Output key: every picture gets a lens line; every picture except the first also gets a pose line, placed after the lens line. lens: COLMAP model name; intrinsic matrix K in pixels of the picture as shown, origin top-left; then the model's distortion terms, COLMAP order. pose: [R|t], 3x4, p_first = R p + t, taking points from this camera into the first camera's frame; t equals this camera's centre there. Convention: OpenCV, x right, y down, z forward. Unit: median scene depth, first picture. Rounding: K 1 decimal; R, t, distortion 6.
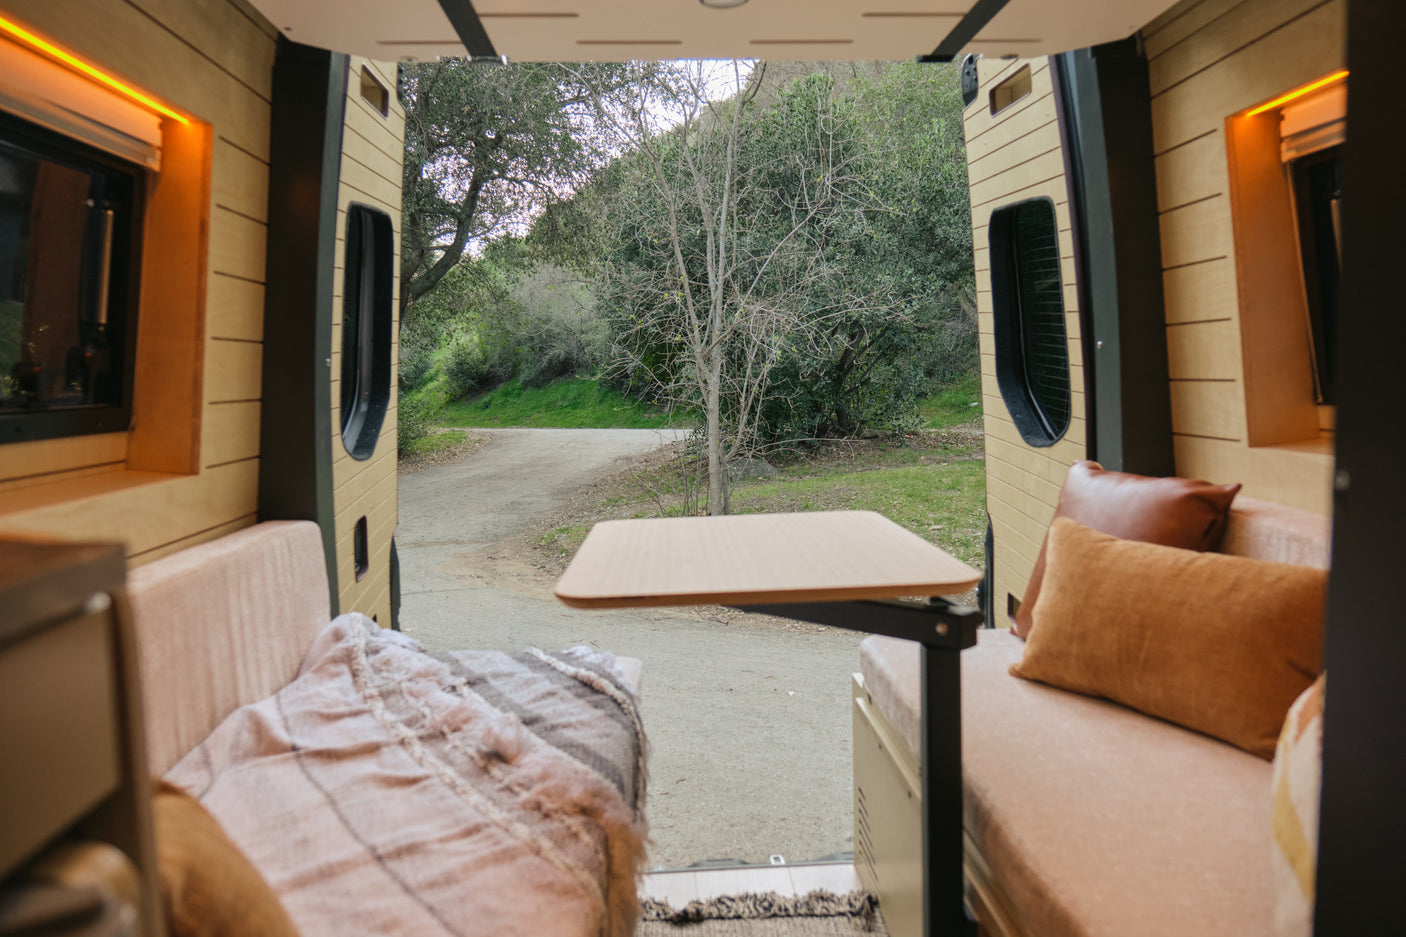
lens RADIAL K [[964.8, 0, 724.9], [0, 964.8, 458.7], [0, 0, 1]] dist [-0.013842, -0.002486]
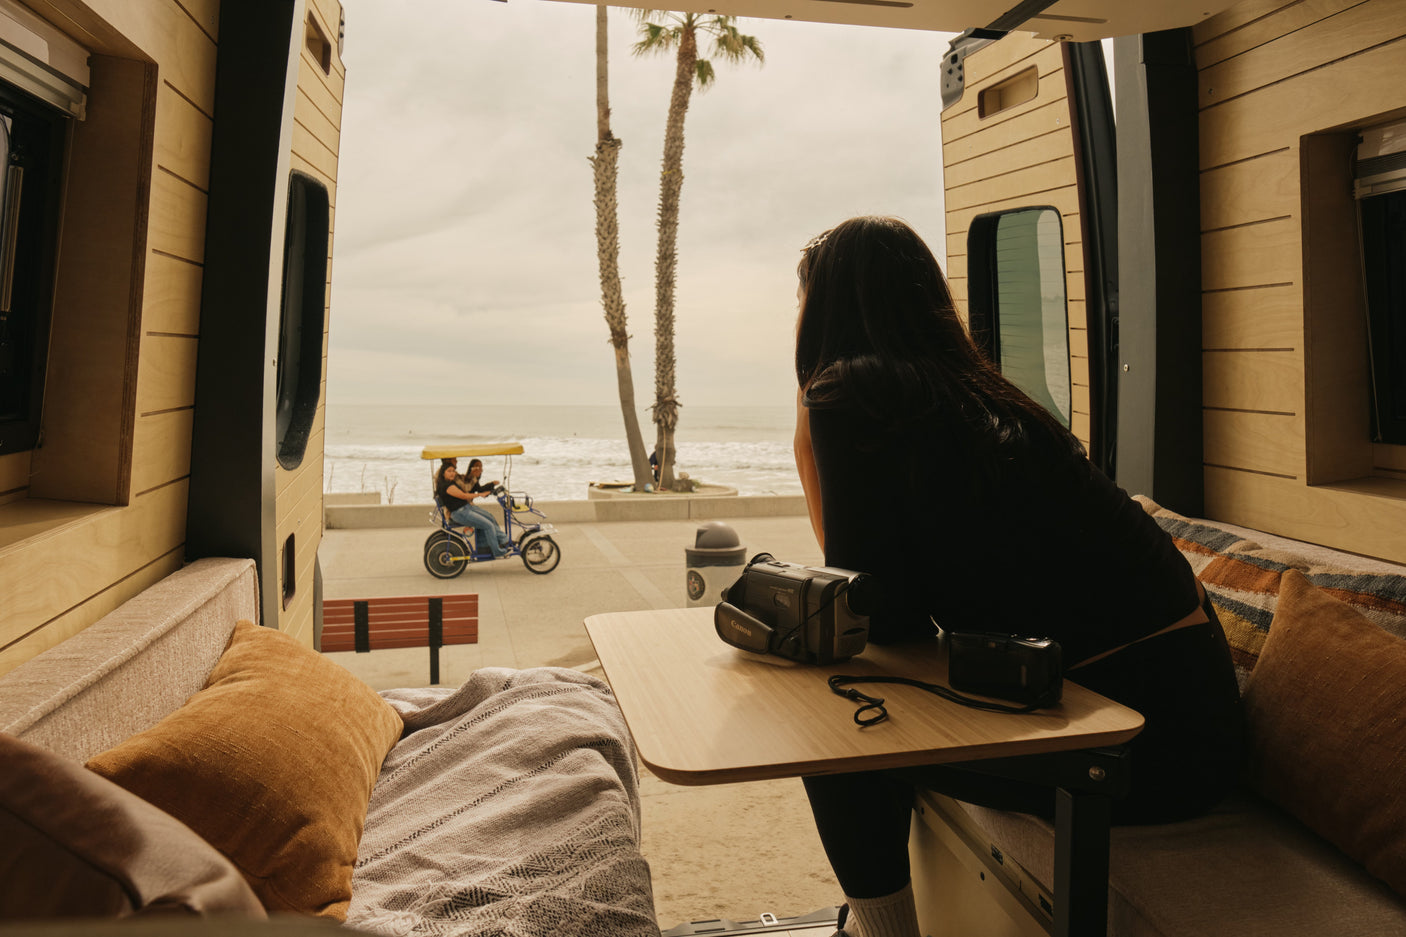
lens RADIAL K [[964.8, 0, 724.9], [0, 964.8, 458.7], [0, 0, 1]] dist [-0.013842, -0.002486]
pose [[0.990786, 0.017916, 0.134246, -0.146957], [-0.019307, 0.999773, 0.009066, -0.034160], [-0.134053, -0.011574, 0.990907, 0.131011]]
